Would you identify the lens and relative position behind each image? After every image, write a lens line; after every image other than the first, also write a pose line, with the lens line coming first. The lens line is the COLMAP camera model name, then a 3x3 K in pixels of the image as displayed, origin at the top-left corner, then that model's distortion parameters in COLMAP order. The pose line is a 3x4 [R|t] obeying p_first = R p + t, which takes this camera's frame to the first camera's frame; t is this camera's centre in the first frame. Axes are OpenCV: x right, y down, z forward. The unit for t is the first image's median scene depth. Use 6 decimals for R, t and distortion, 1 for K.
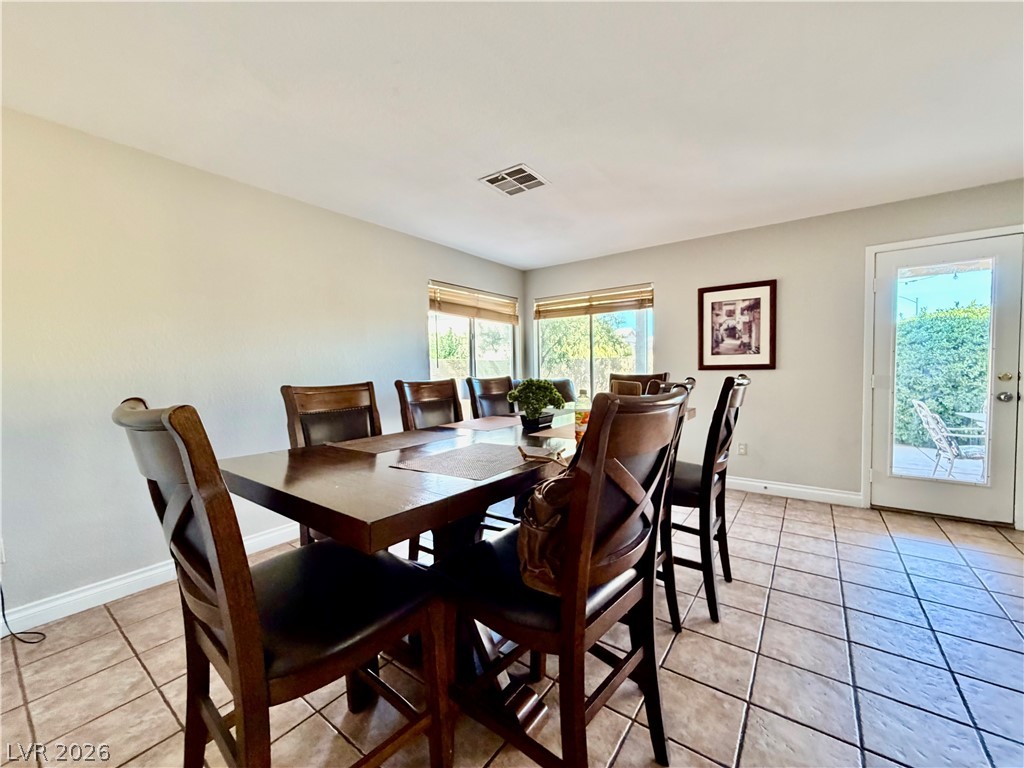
lens RADIAL K [[406.2, 0, 511.6], [0, 406.2, 388.4], [0, 0, 1]] dist [0.002496, 0.000250]
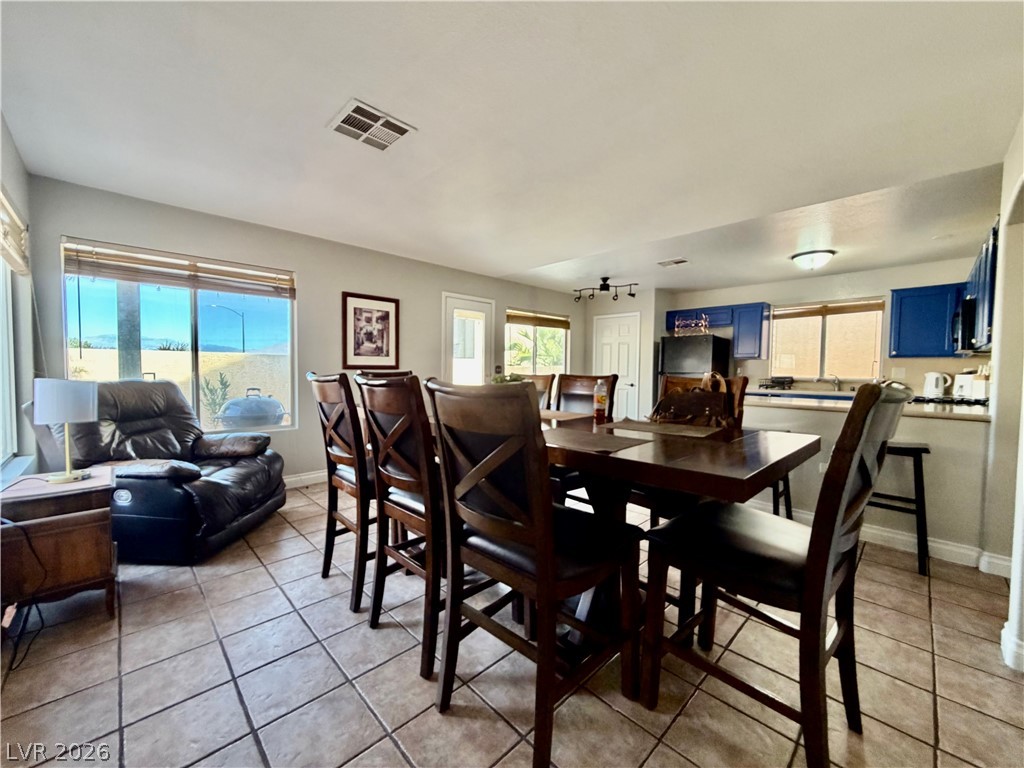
lens RADIAL K [[406.2, 0, 505.6], [0, 406.2, 388.7], [0, 0, 1]] dist [0.002496, 0.000250]
pose [[0.163526, -0.033441, 0.985972, -0.538463], [0.035975, 0.998963, 0.027915, -0.010294], [-0.985883, 0.030905, 0.164560, 0.448436]]
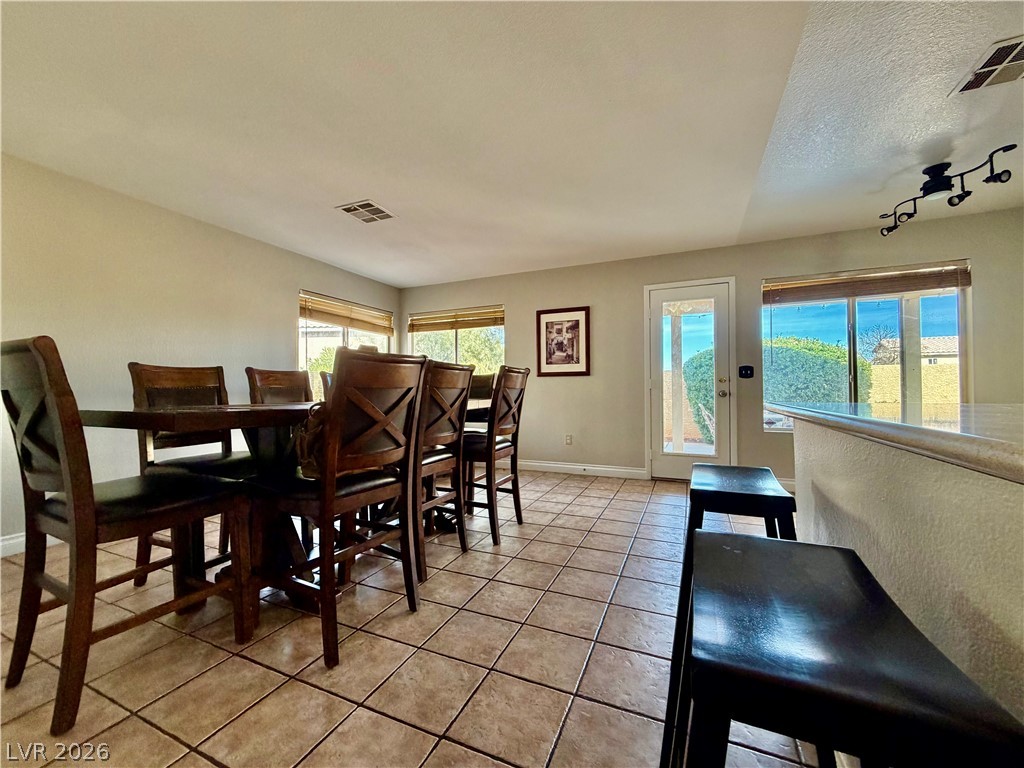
lens RADIAL K [[406.2, 0, 509.3], [0, 406.2, 387.3], [0, 0, 1]] dist [0.002496, 0.000250]
pose [[0.977025, 0.014085, 0.212658, 0.126140], [-0.001280, 0.998184, -0.060228, 0.065154], [-0.213120, 0.058572, 0.975269, -0.184178]]
